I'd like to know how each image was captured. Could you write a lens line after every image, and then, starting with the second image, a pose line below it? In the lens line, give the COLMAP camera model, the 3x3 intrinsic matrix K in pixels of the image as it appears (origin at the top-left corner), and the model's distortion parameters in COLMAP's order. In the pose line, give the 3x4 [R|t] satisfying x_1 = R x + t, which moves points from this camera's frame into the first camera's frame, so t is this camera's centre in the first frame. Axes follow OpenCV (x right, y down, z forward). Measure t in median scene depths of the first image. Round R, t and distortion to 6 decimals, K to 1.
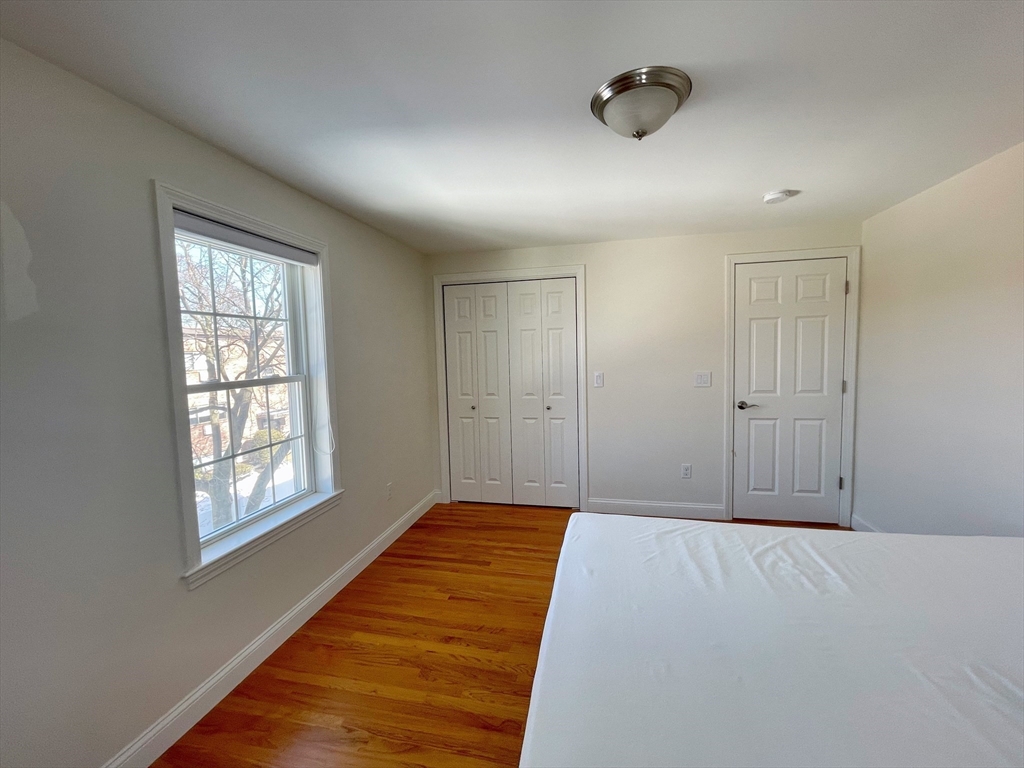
lens RADIAL K [[415.5, 0, 507.7], [0, 415.5, 385.7], [0, 0, 1]] dist [-0.001288, 0.000181]
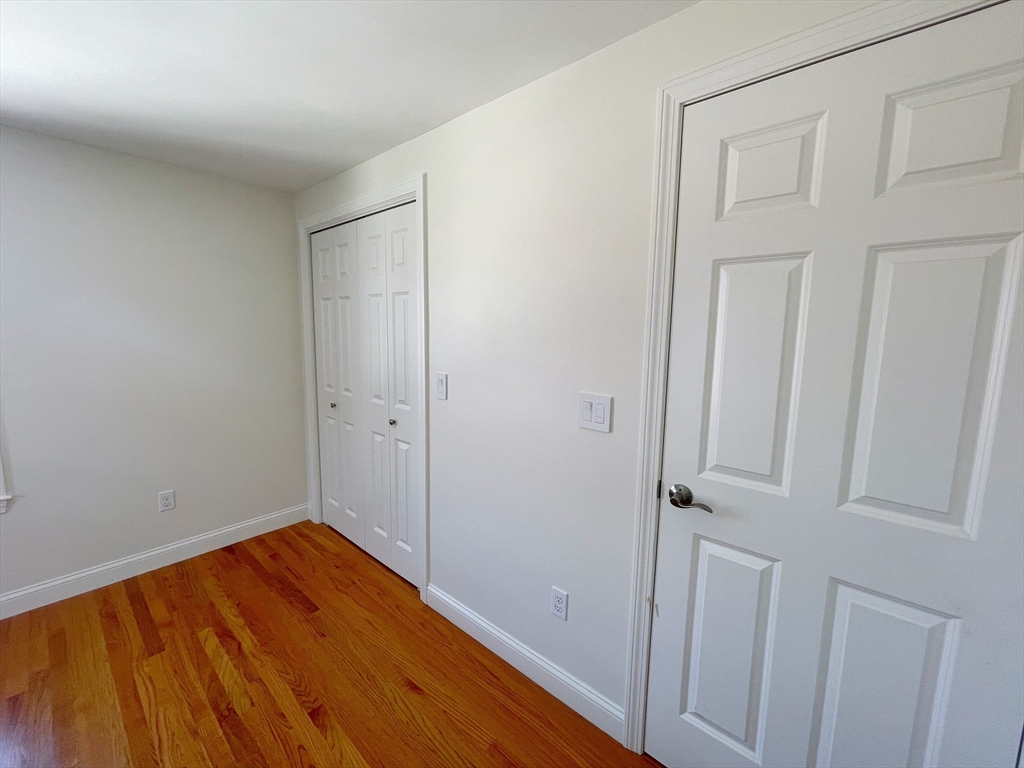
lens RADIAL K [[415.5, 0, 515.8], [0, 415.5, 383.4], [0, 0, 1]] dist [-0.001288, 0.000181]
pose [[0.870422, 0.101797, -0.481667, 0.604630], [-0.070692, 0.994093, 0.082346, -0.075104], [0.487205, -0.037626, 0.872477, 0.600195]]
